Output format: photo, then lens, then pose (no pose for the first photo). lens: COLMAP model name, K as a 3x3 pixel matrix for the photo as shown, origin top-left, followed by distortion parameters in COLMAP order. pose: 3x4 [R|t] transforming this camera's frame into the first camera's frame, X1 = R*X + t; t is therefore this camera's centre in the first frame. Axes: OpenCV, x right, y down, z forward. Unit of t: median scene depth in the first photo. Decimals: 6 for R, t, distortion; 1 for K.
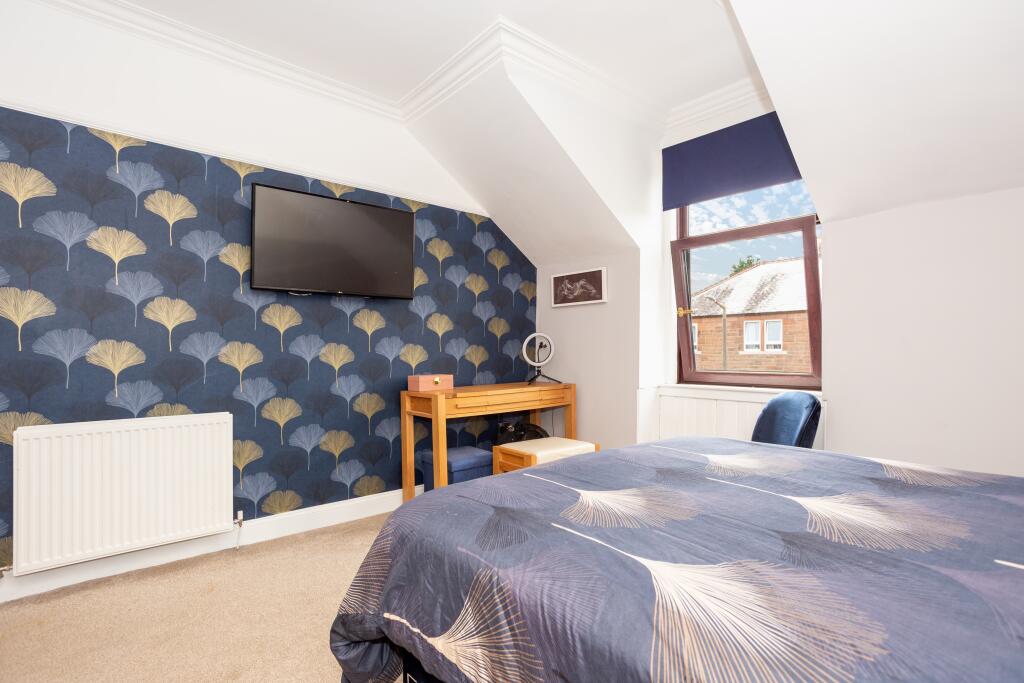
lens RADIAL K [[496.1, 0, 508.4], [0, 496.1, 345.3], [0, 0, 1]] dist [-0.014625, -0.000294]
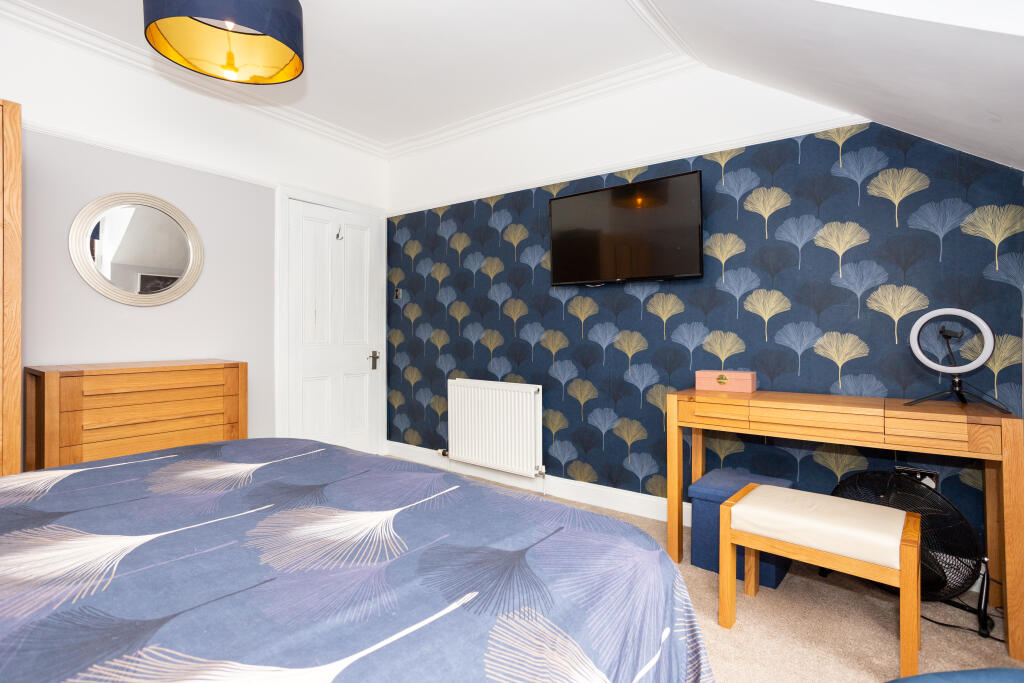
lens RADIAL K [[536.2, 0, 510.4], [0, 536.2, 334.5], [0, 0, 1]] dist [-0.020360, 0.000383]
pose [[0.182119, -0.003062, -0.983272, 0.644391], [-0.004764, 0.999981, -0.003996, 0.008776], [0.983265, 0.005412, 0.182101, 0.556216]]
